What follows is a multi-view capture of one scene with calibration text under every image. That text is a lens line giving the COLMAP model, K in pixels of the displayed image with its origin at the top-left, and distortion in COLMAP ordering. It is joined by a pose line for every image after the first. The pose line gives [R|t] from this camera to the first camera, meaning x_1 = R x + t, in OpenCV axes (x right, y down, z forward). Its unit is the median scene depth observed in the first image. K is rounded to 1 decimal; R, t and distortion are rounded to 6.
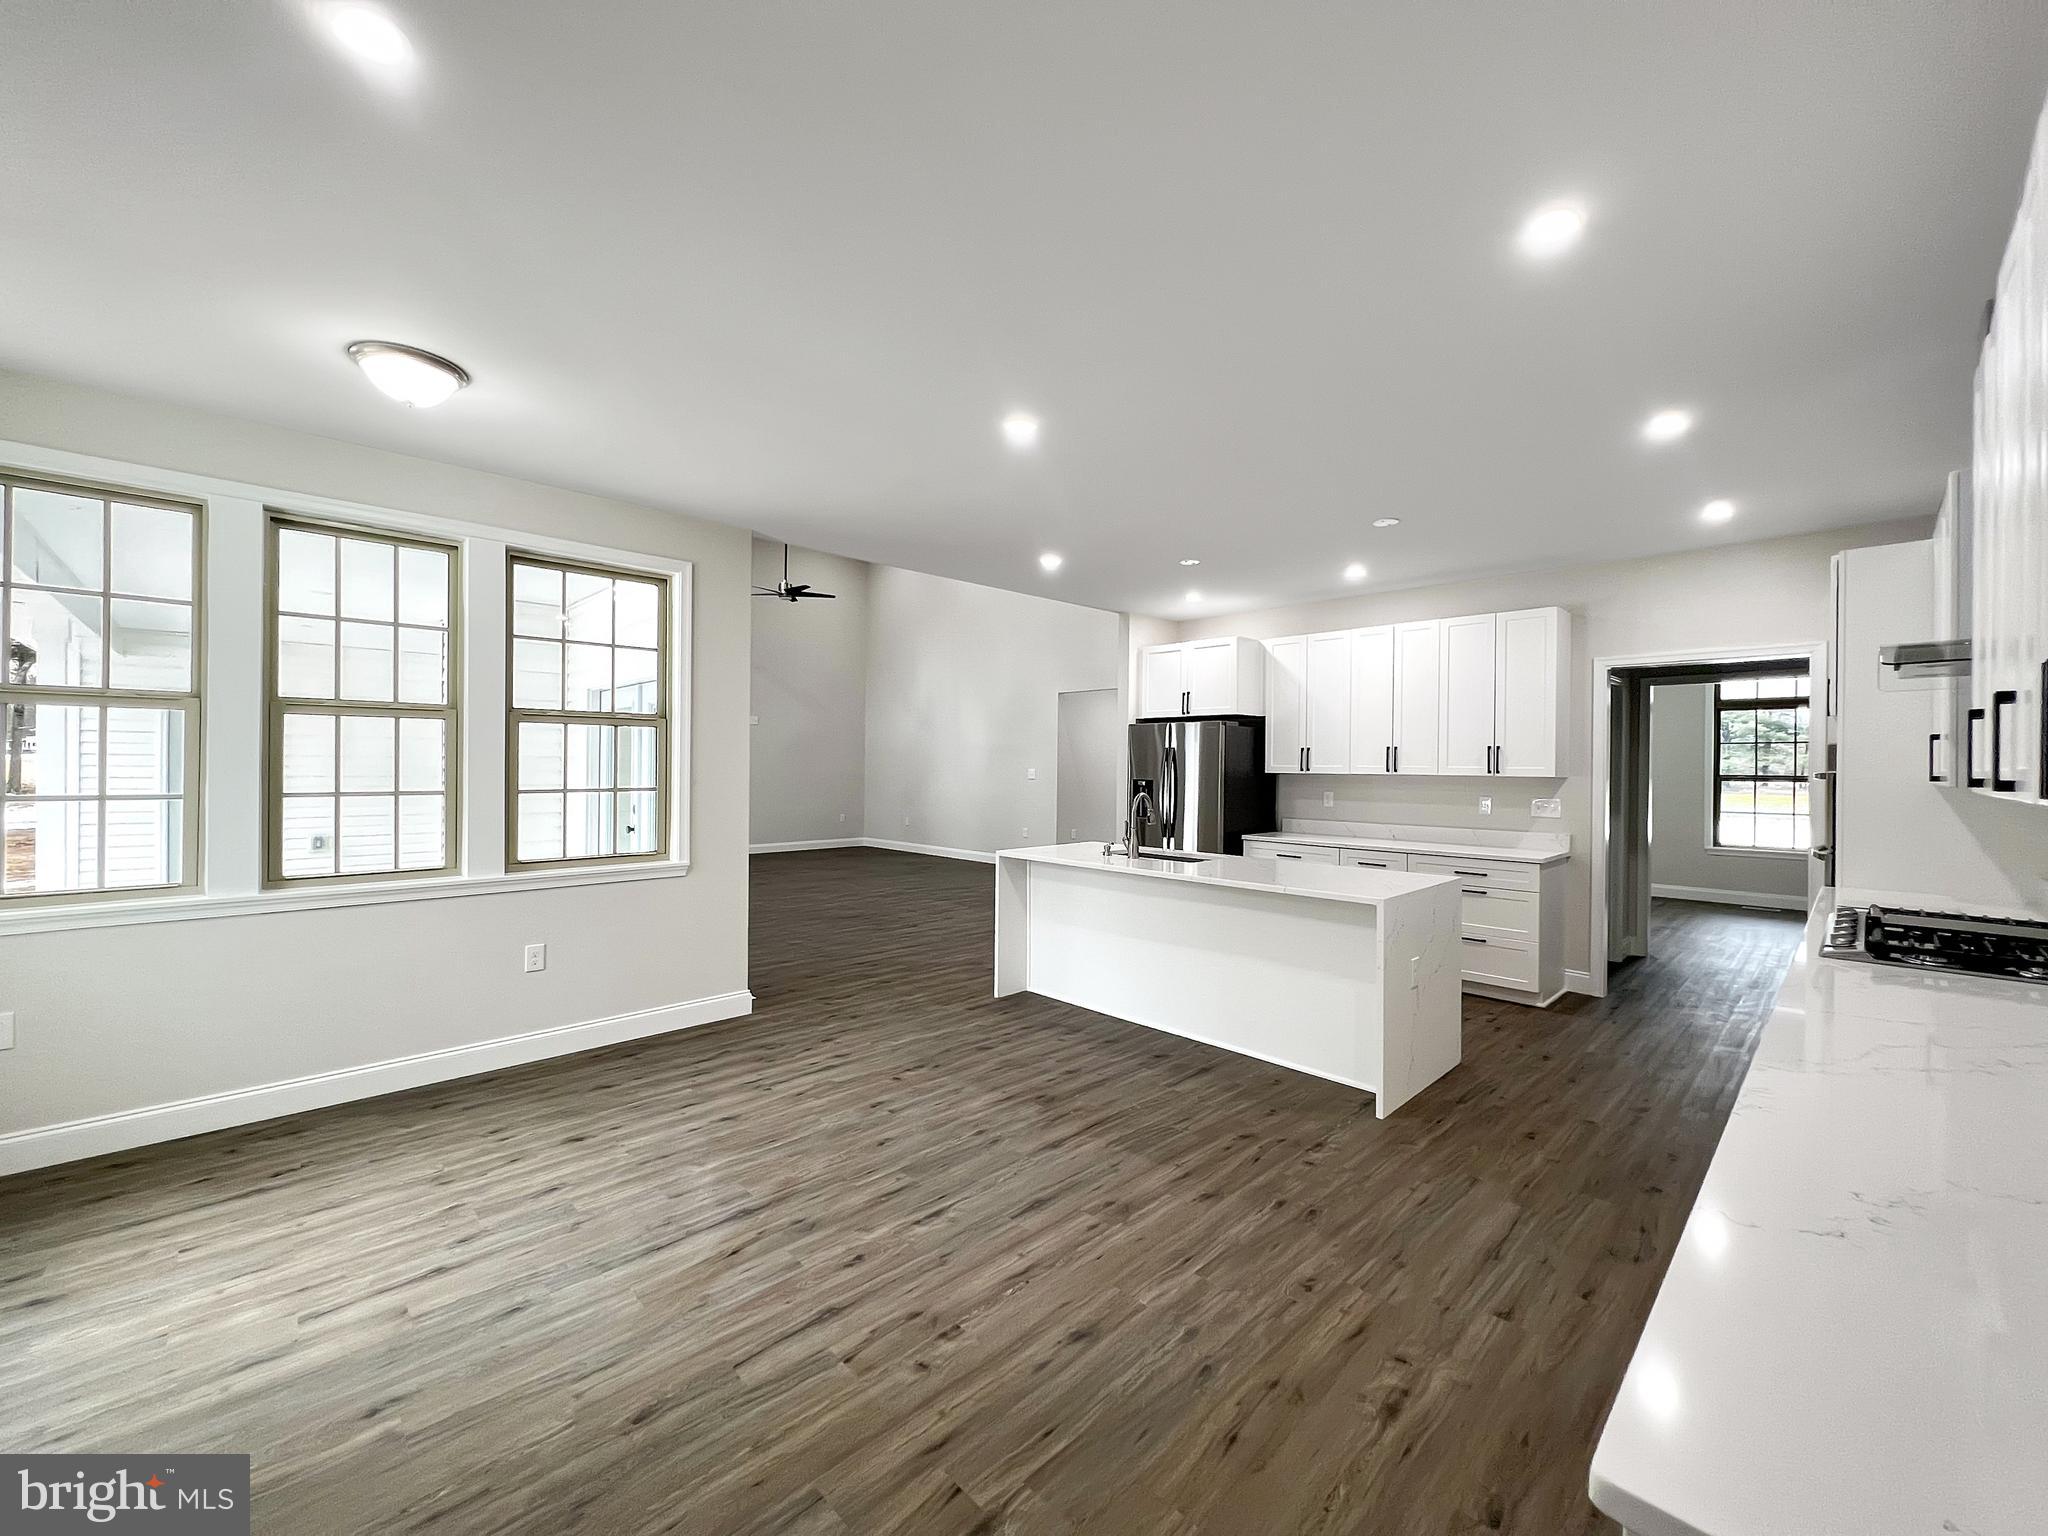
lens RADIAL K [[816.8, 0, 1020.4], [0, 816.8, 767.7], [0, 0, 1]] dist [0.000438, 0.000279]
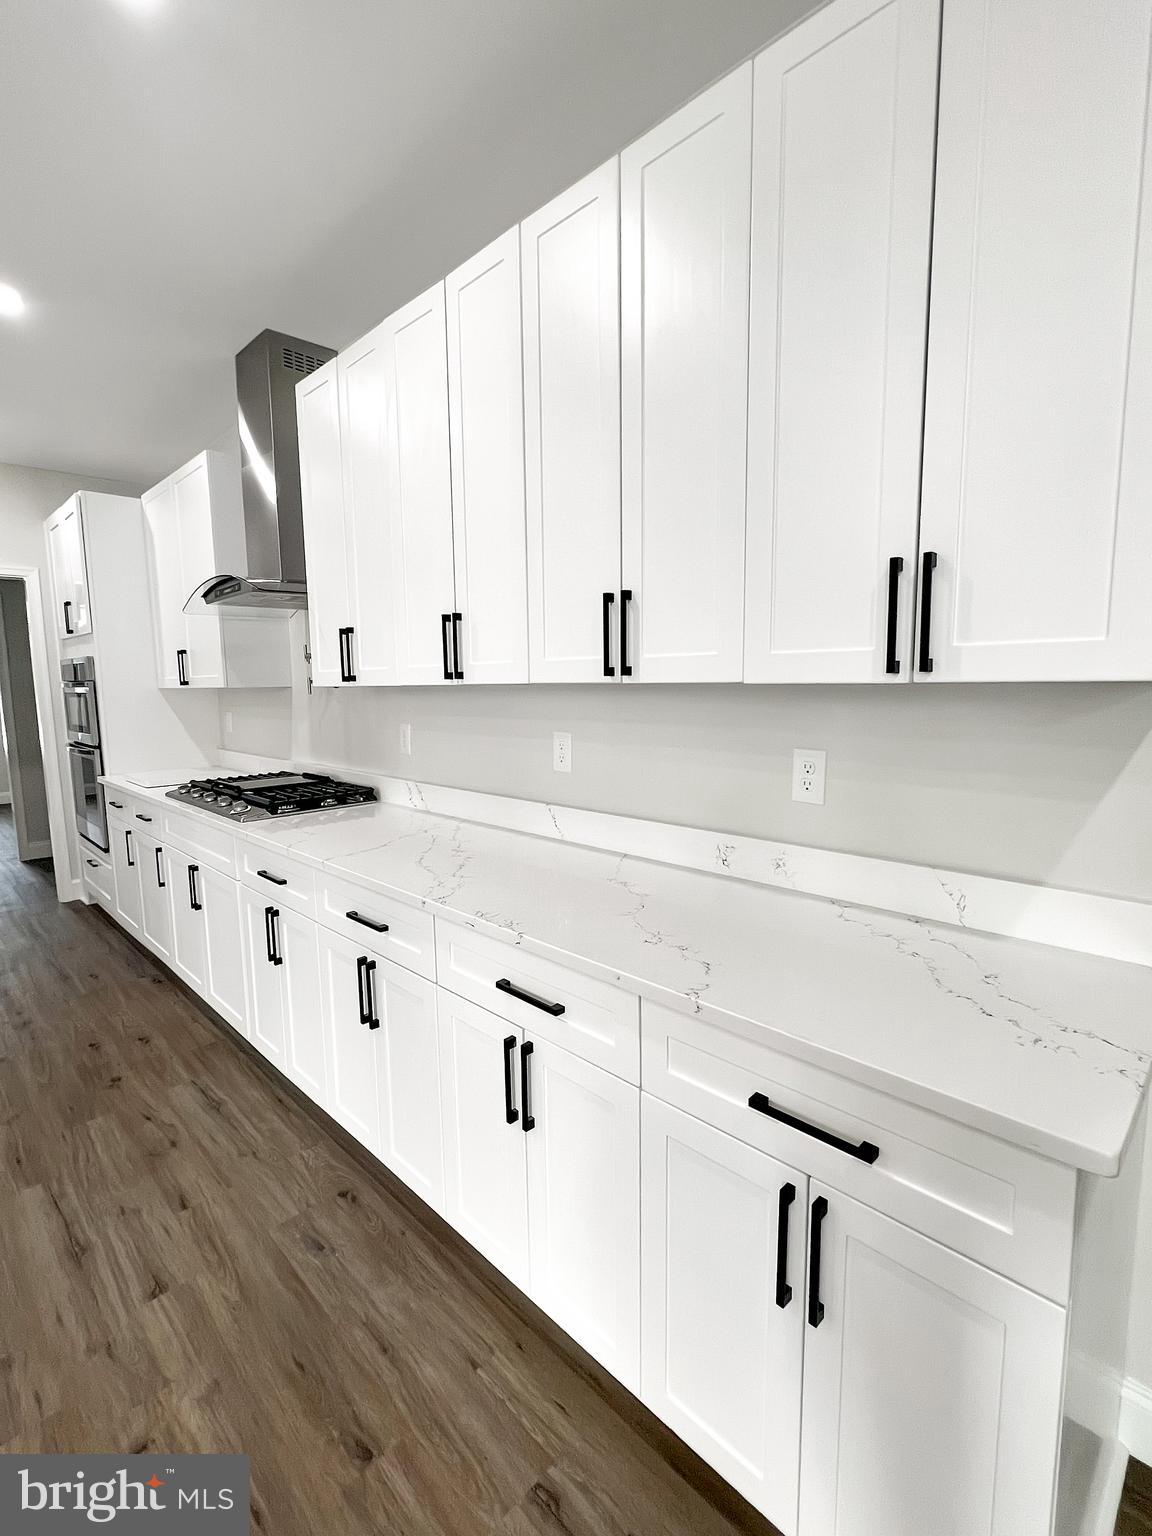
lens RADIAL K [[712.5, 0, 565.6], [0, 712.5, 762.9], [0, 0, 1]] dist [0.000307, 0.000095]
pose [[-0.009359, -0.128668, 0.991644, -0.060084], [0.022930, 0.991399, 0.128852, 0.006648], [-0.999693, 0.023944, -0.006328, 0.309013]]
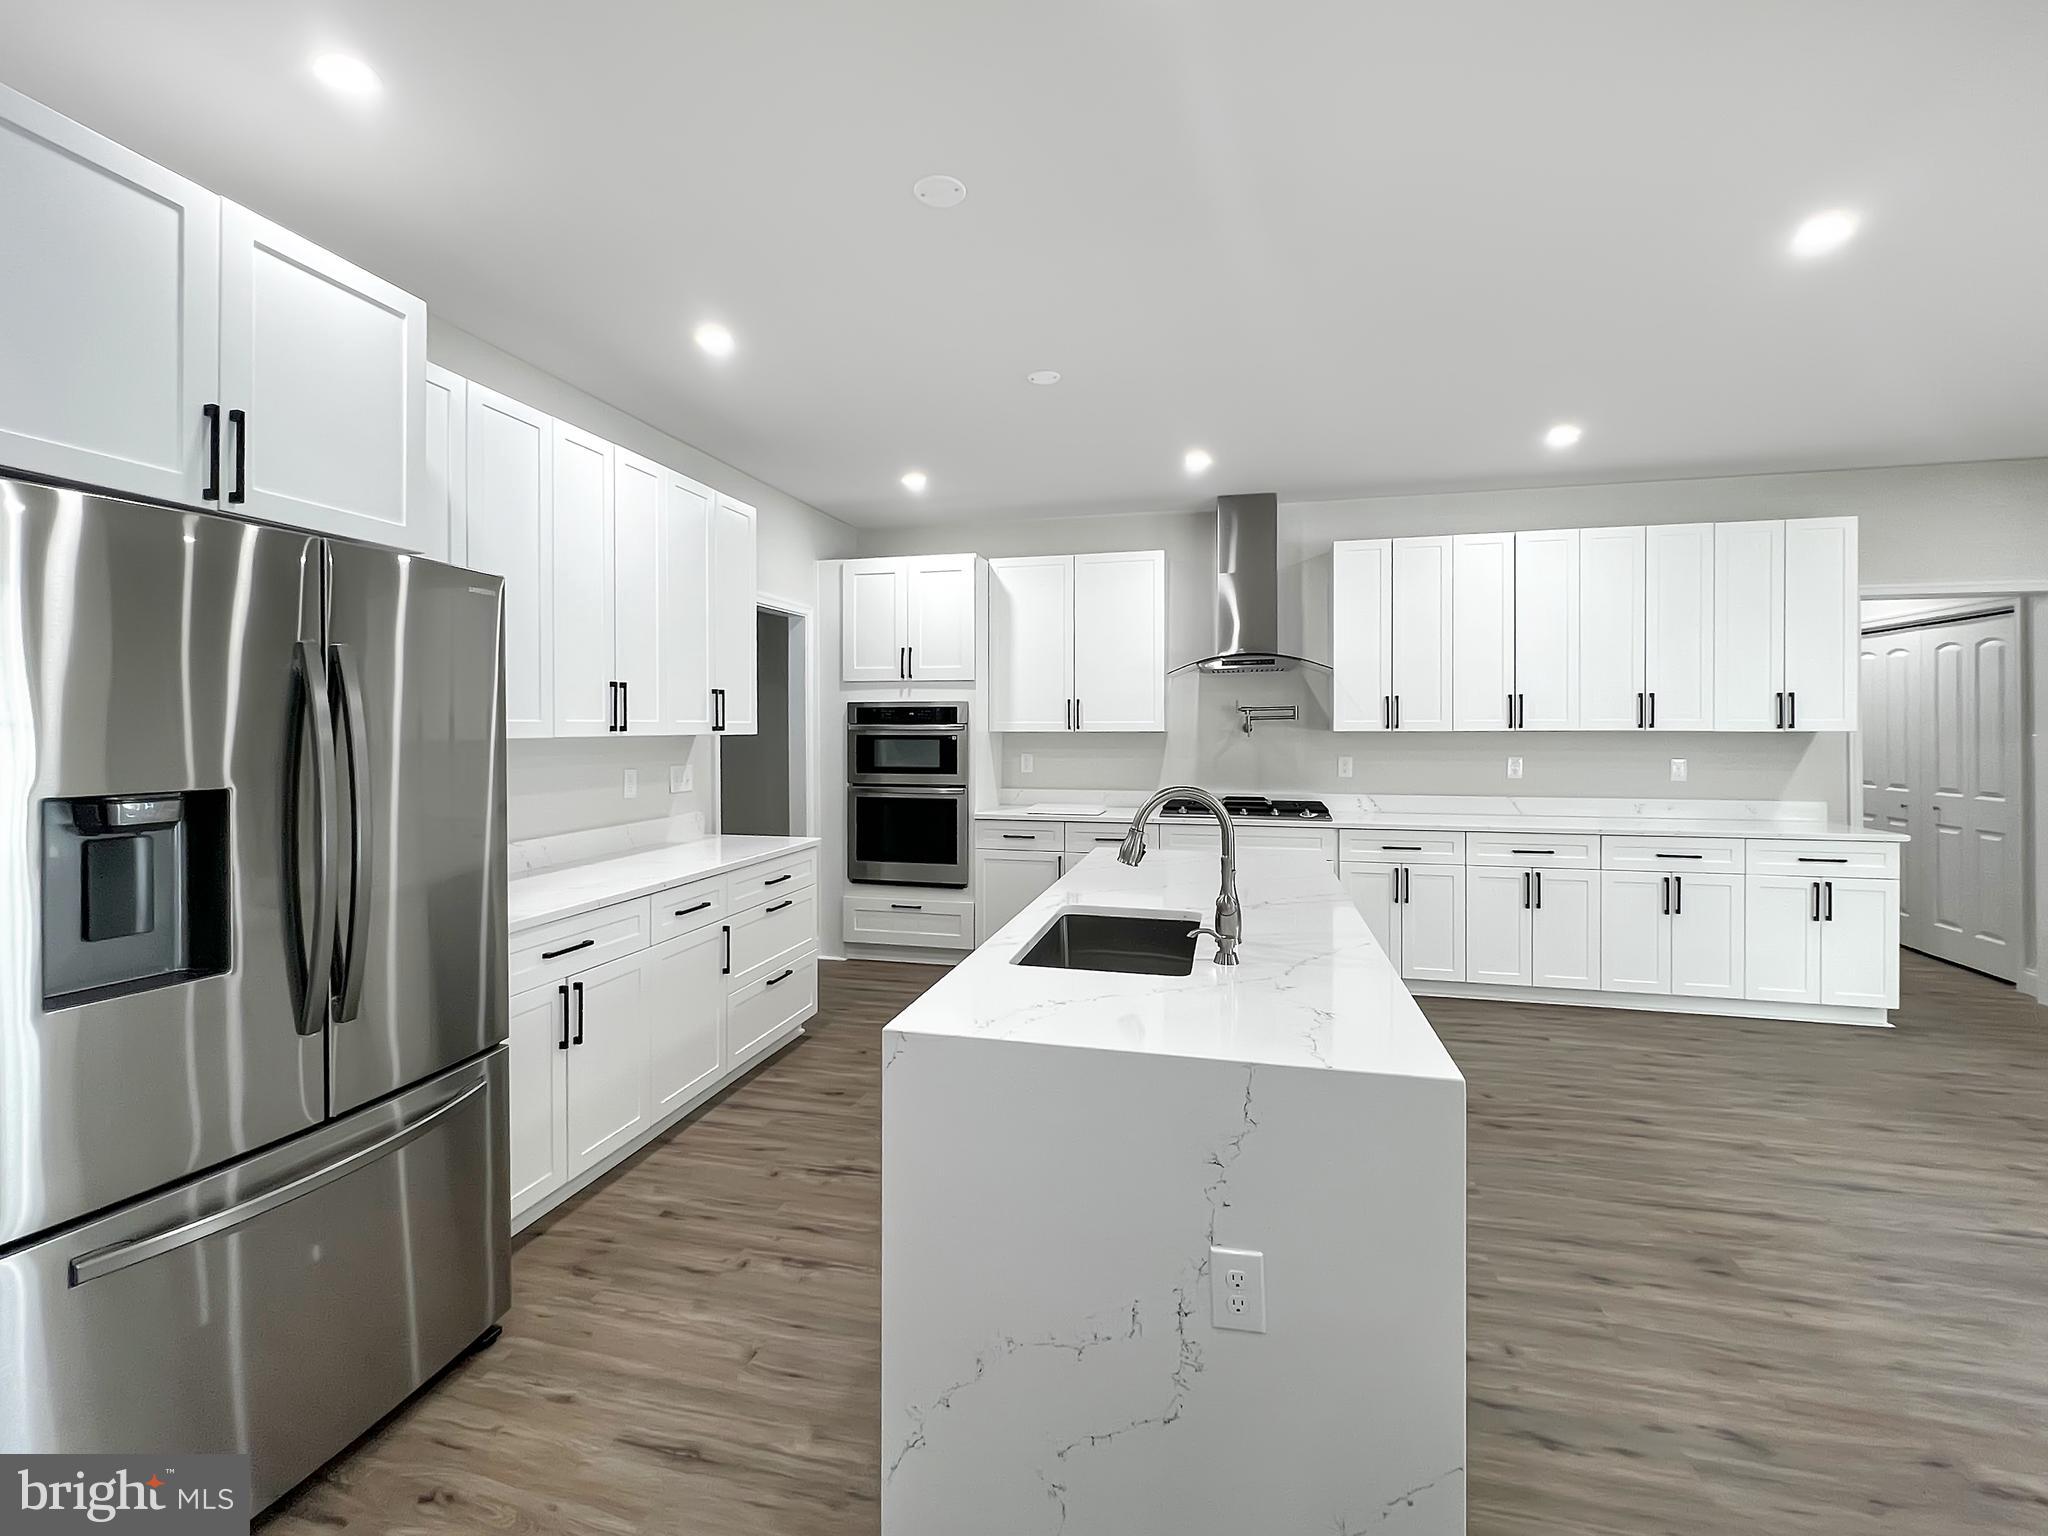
lens RADIAL K [[908.6, 0, 1012.1], [0, 908.6, 726.7], [0, 0, 1]] dist [-0.000881, 0.000359]
pose [[-0.528064, -0.007802, 0.849169, -0.246302], [0.001287, 0.999949, 0.009987, -0.004400], [-0.849204, 0.006367, -0.528027, 1.670705]]
